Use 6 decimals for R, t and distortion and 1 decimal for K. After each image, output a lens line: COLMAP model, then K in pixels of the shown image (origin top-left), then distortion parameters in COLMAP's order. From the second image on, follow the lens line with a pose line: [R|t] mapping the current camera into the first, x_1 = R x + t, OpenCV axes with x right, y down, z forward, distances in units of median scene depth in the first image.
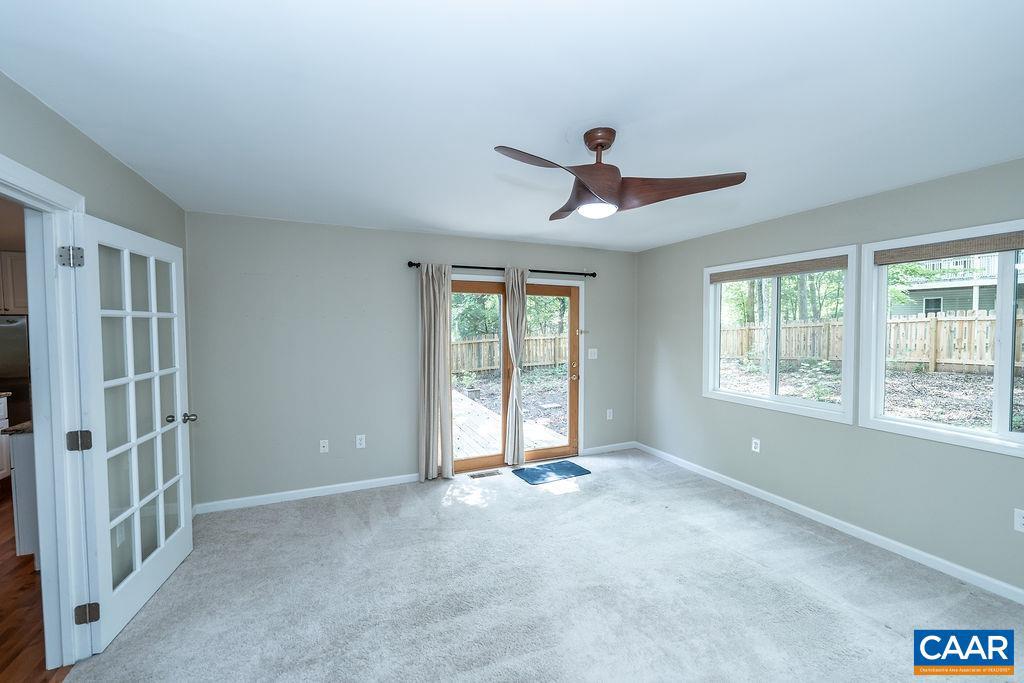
lens RADIAL K [[401.1, 0, 510.5], [0, 401.1, 337.6], [0, 0, 1]] dist [-0.000986, 0.000085]
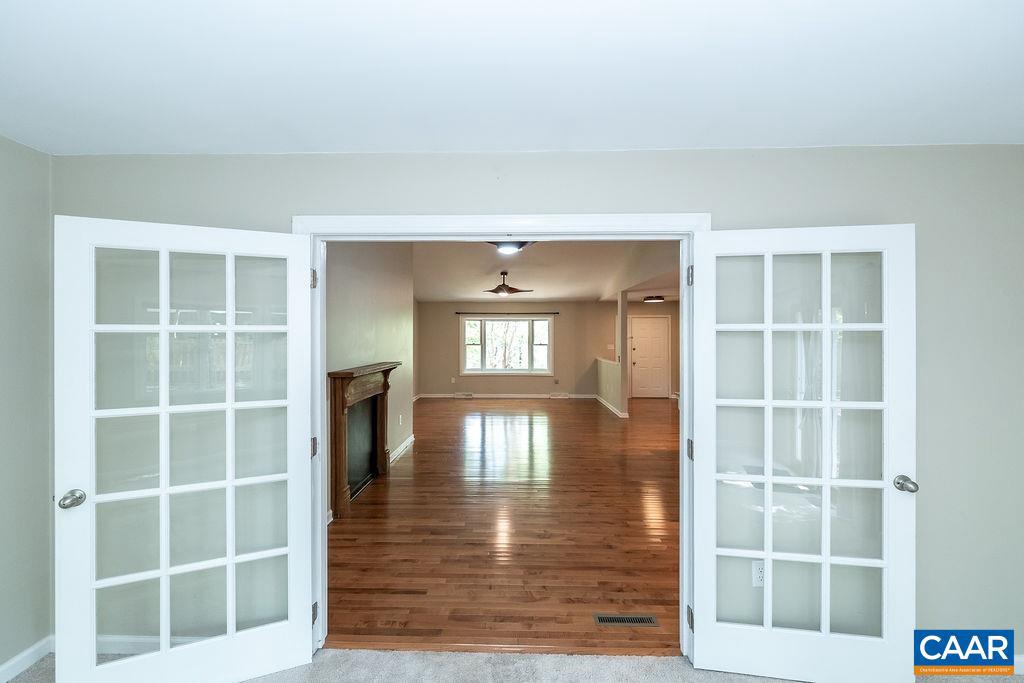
lens RADIAL K [[401.1, 0, 510.5], [0, 401.1, 337.6], [0, 0, 1]] dist [-0.000986, 0.000085]
pose [[-0.421251, 0.006836, -0.906918, 0.032119], [-0.029967, 0.999321, 0.021451, -0.020328], [0.906449, 0.036214, -0.420760, 0.452691]]
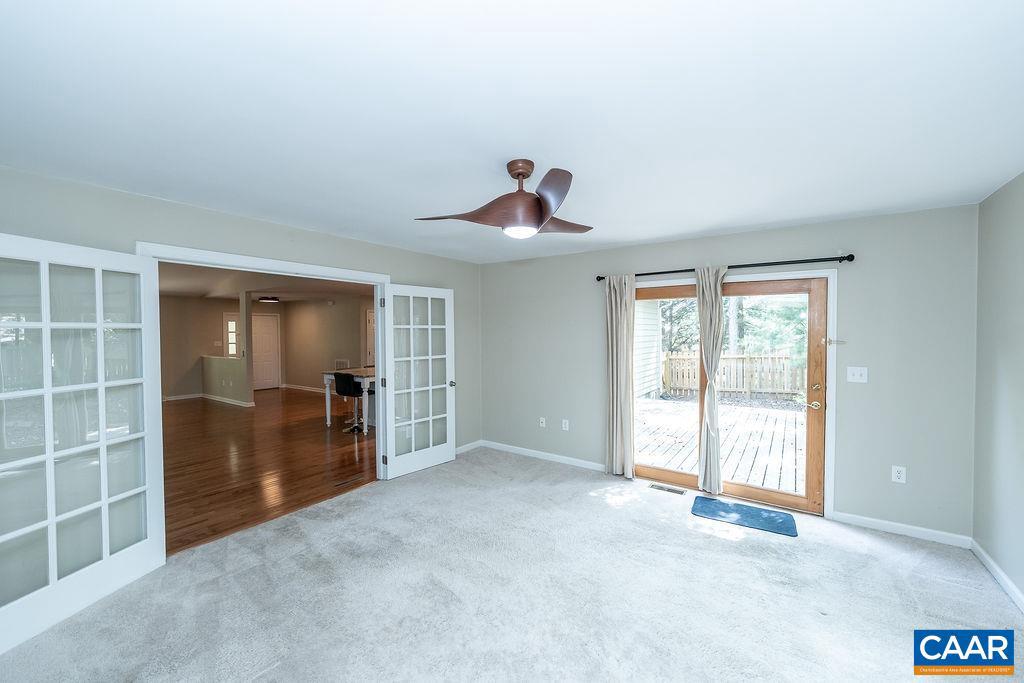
lens RADIAL K [[401.1, 0, 510.5], [0, 401.1, 337.6], [0, 0, 1]] dist [-0.000986, 0.000085]
pose [[0.522225, 0.013185, -0.852706, 0.564124], [-0.024110, 0.999709, 0.000693, -0.009207], [0.852467, 0.020197, 0.522391, 0.186966]]
